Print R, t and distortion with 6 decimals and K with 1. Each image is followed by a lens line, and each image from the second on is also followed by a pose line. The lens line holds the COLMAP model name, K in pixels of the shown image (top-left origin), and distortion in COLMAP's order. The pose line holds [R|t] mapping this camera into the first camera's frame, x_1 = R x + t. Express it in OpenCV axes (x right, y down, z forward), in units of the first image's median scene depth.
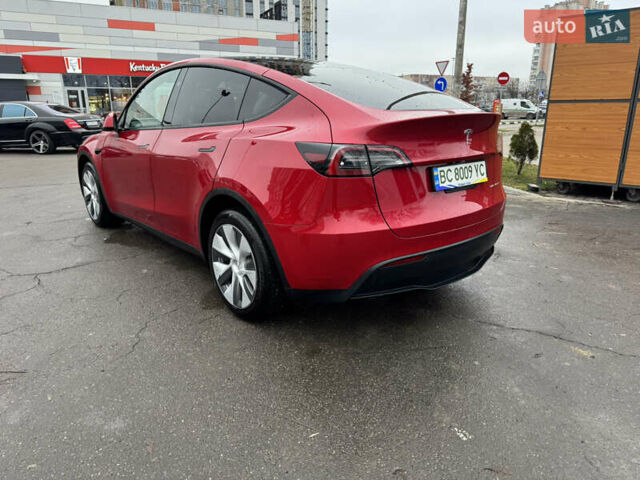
lens RADIAL K [[447.7, 0, 320.0], [0, 447.7, 240.0], [0, 0, 1]] dist [0.055991, -0.059167]
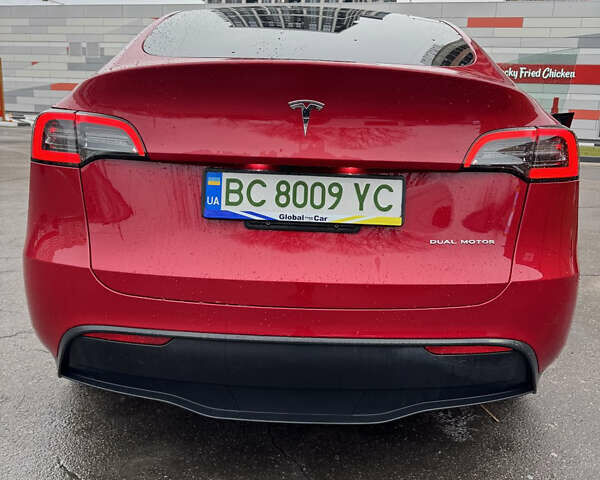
lens RADIAL K [[558.5, 0, 305.4], [0, 558.5, 239.2], [0, 0, 1]] dist [0.098395, -0.150734]
pose [[0.752741, 0.172854, -0.635219, 0.468470], [-0.225173, 0.974317, -0.001703, -0.069500], [0.618611, 0.144316, 0.772330, 0.378532]]
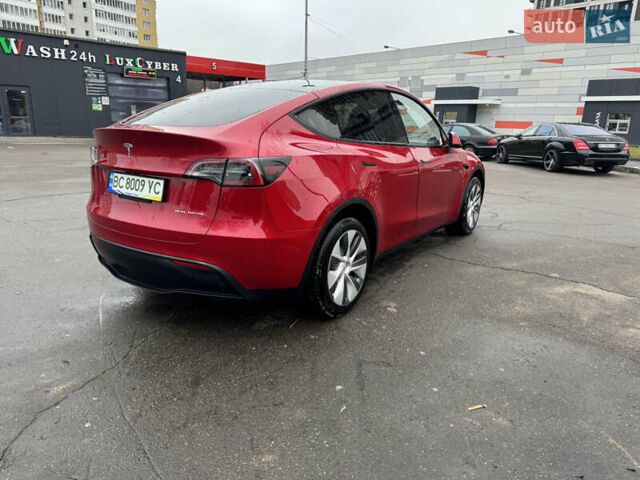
lens RADIAL K [[451.8, 0, 320.0], [0, 451.8, 240.0], [0, 0, 1]] dist [0.010128, -0.003187]
pose [[0.268843, 0.256229, -0.928477, 0.984767], [-0.297840, 0.938837, 0.172848, -0.229837], [0.915978, 0.230068, 0.328715, 0.730864]]
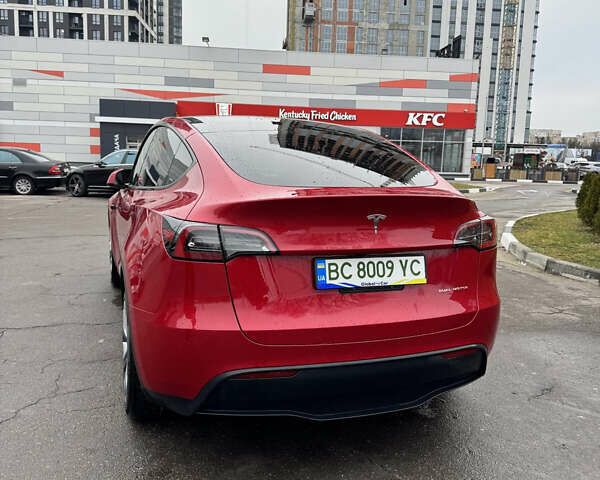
lens RADIAL K [[558.5, 0, 305.4], [0, 558.5, 239.2], [0, 0, 1]] dist [0.098395, -0.150734]
pose [[0.935670, 0.080691, -0.343528, 0.357805], [-0.128751, 0.984458, -0.119439, -0.048029], [0.328551, 0.155985, 0.931516, 0.050627]]
